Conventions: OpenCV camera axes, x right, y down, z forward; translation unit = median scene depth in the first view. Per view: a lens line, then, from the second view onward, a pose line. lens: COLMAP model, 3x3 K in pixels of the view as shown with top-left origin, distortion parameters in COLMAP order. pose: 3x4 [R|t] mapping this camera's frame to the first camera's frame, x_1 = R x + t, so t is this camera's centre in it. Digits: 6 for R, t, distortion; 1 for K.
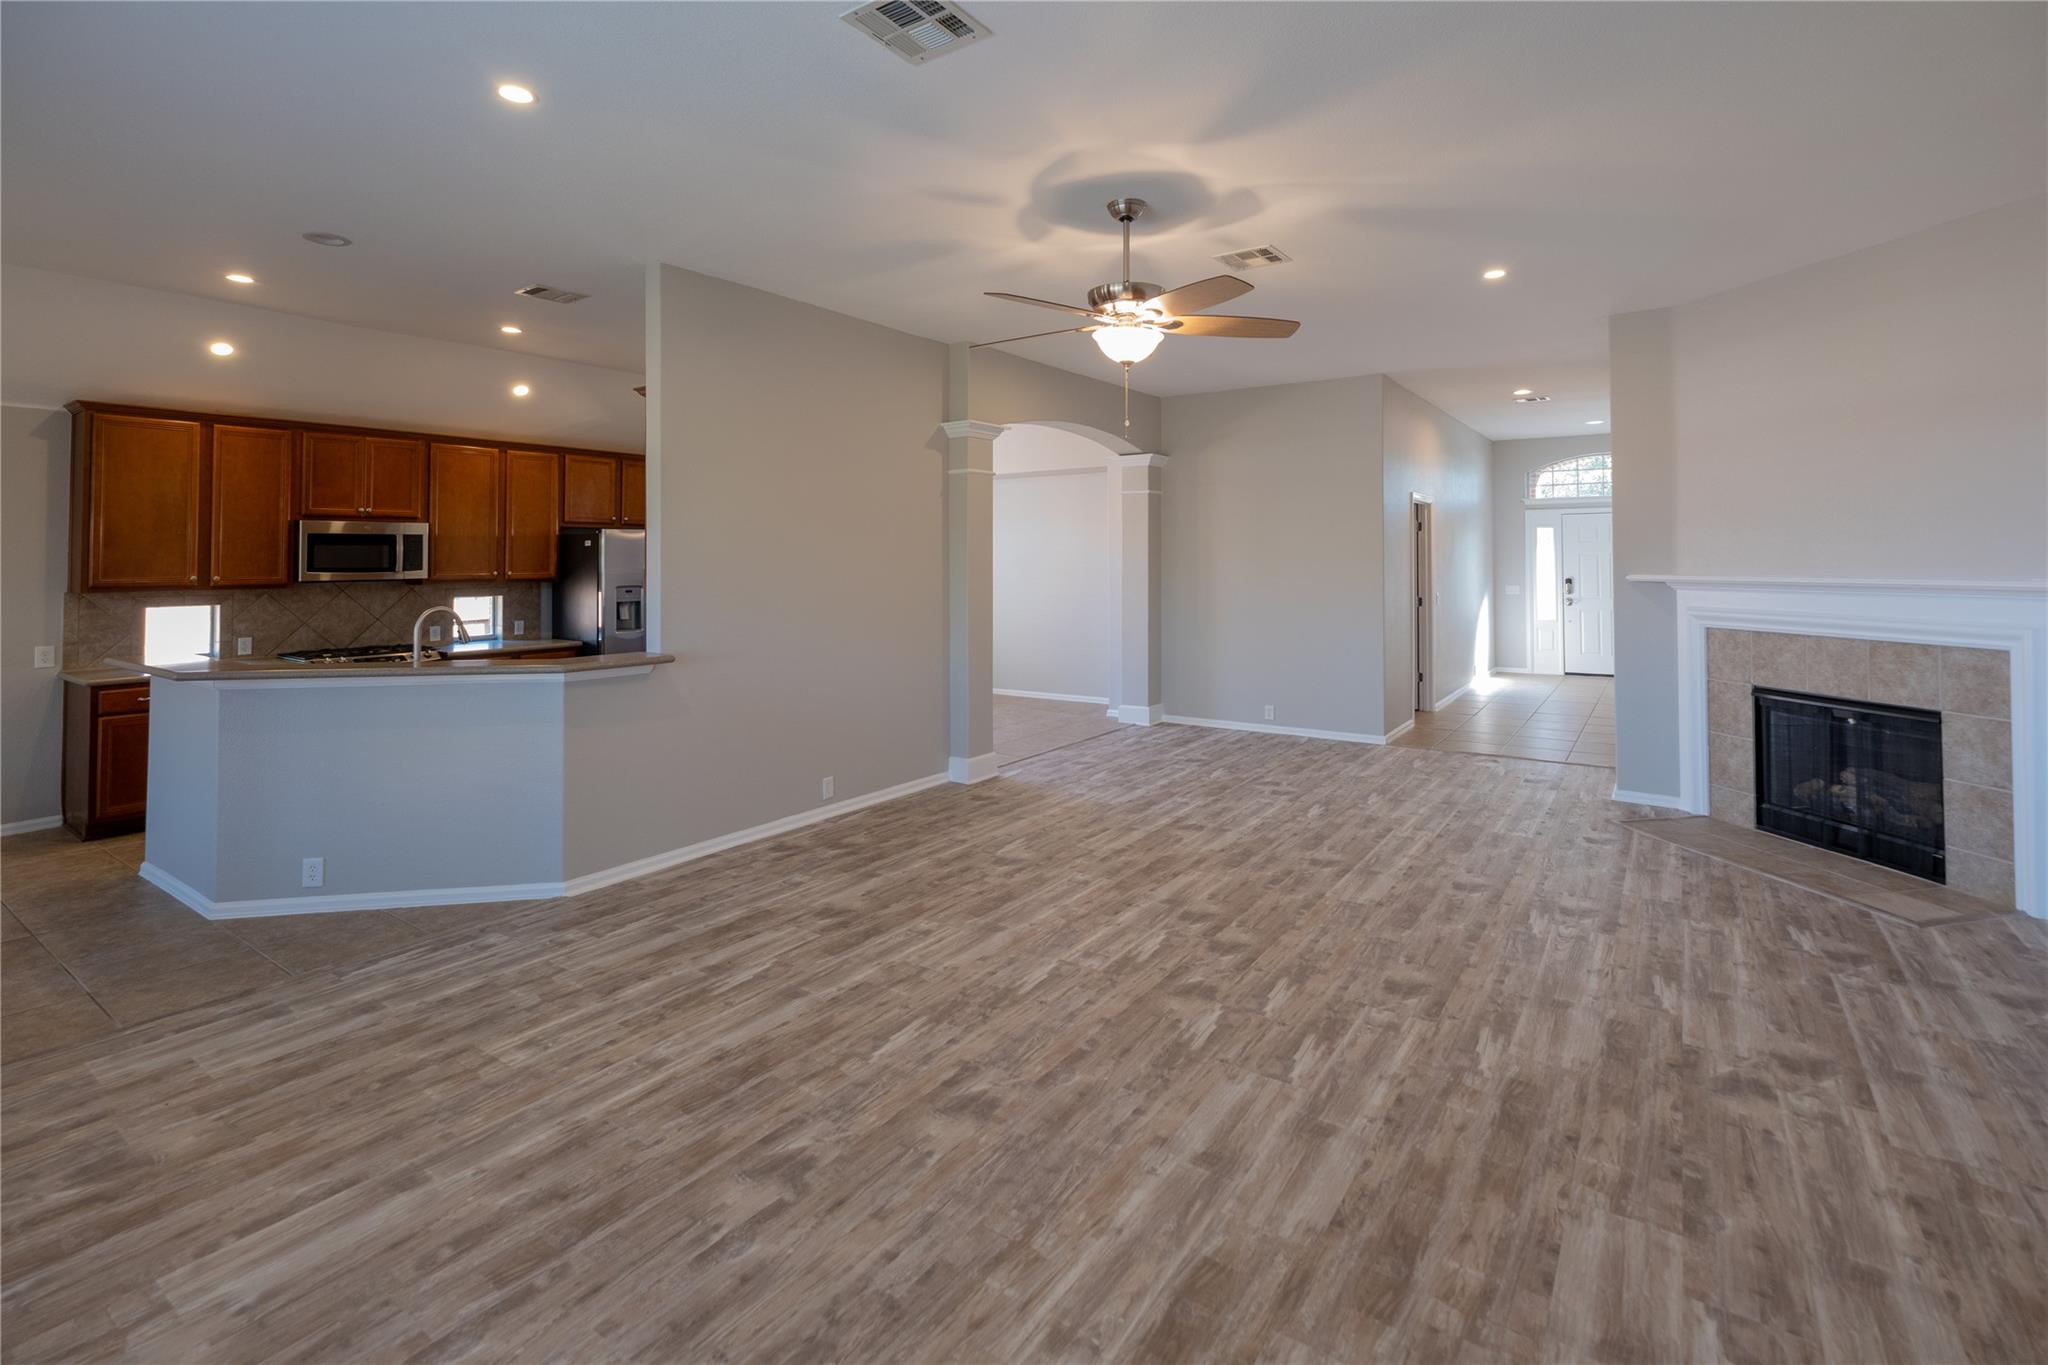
lens RADIAL K [[927.1, 0, 1042.9], [0, 927.1, 543.1], [0, 0, 1]] dist [-0.002299, -0.000734]
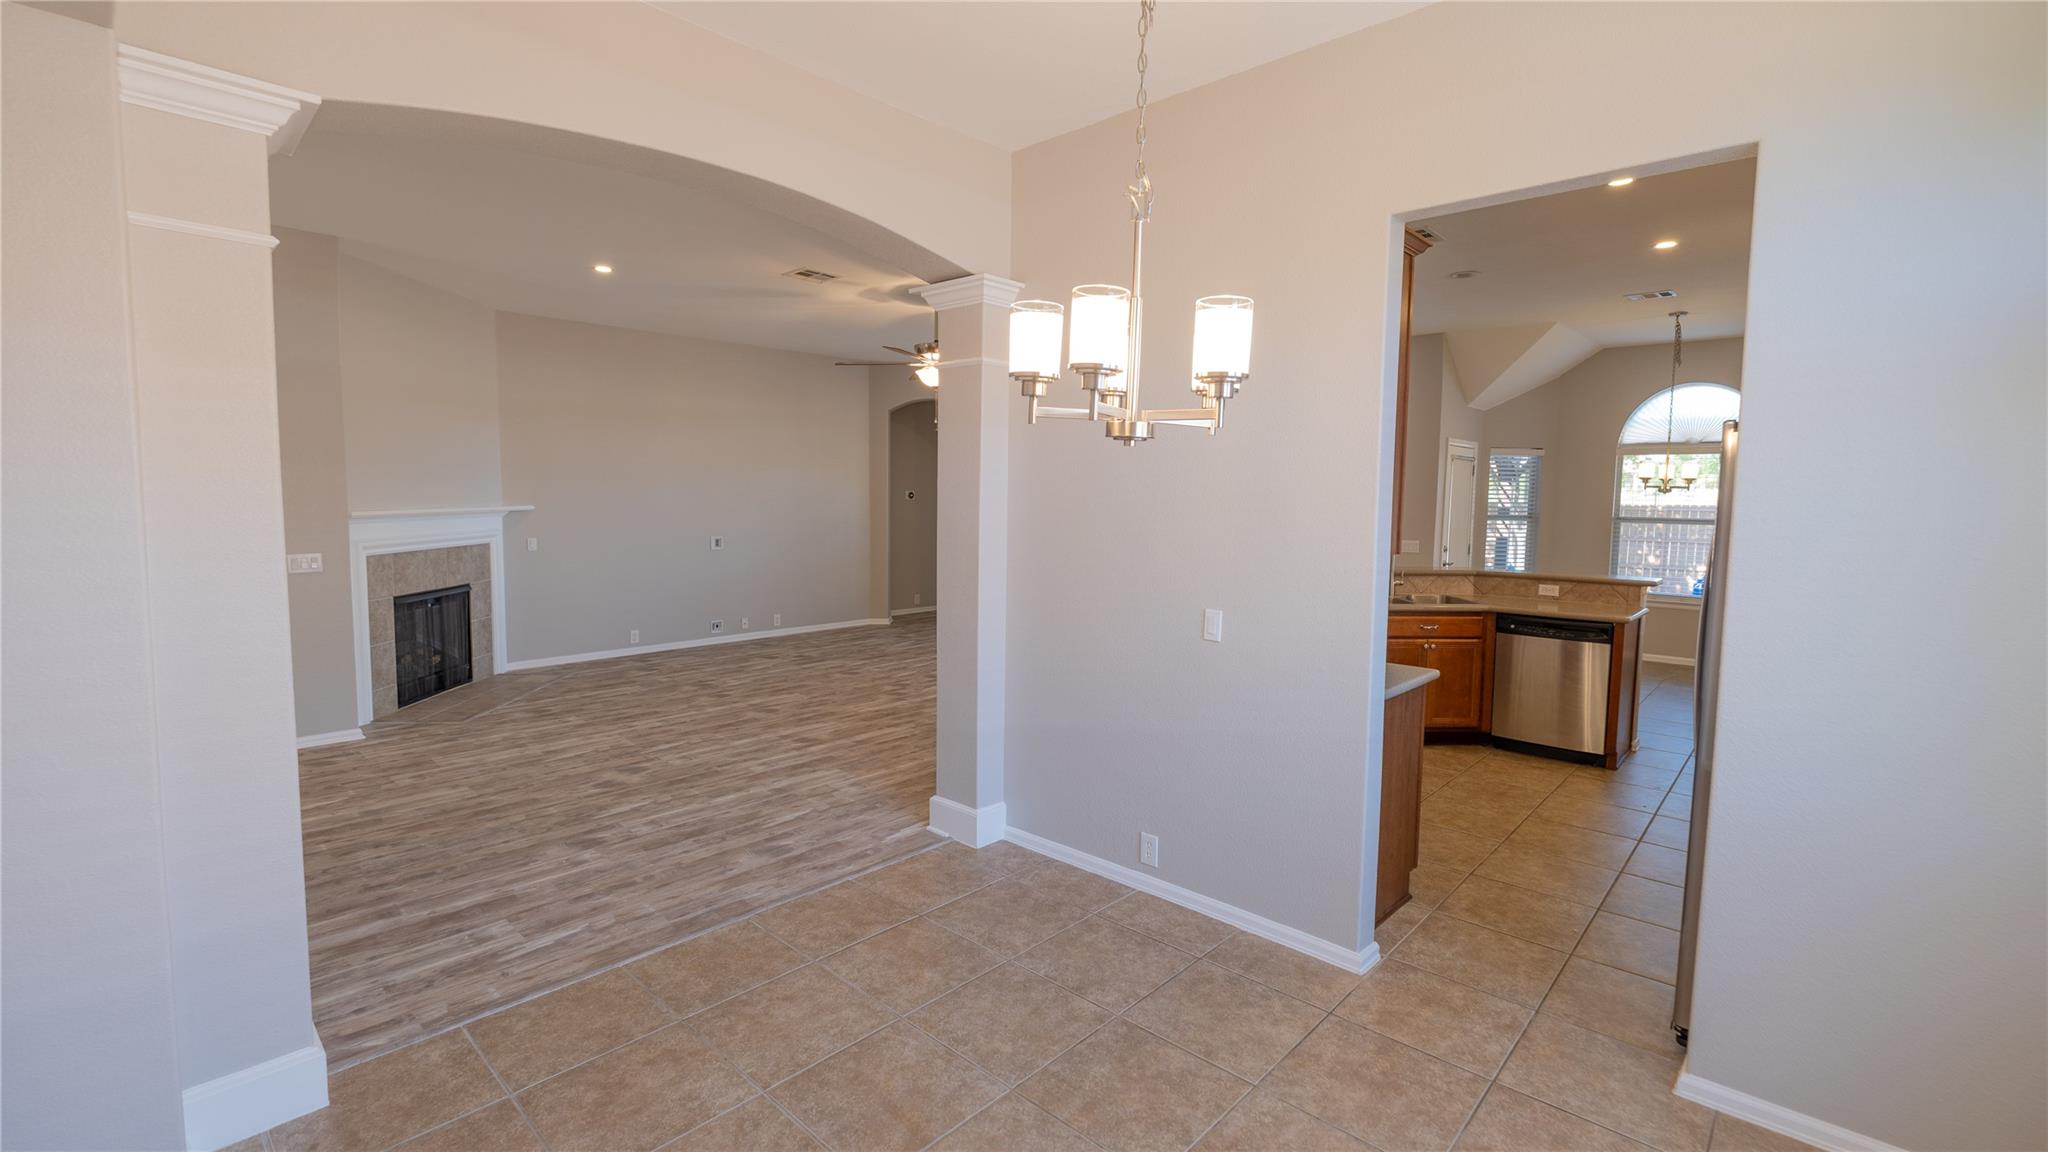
lens RADIAL K [[890.3, 0, 1032.0], [0, 890.3, 556.0], [0, 0, 1]] dist [0.001505, -0.000875]
pose [[-0.991810, -0.014183, 0.126932, -0.437581], [-0.008229, 0.998847, 0.047305, 0.064290], [-0.127457, 0.045873, -0.990783, 3.814250]]
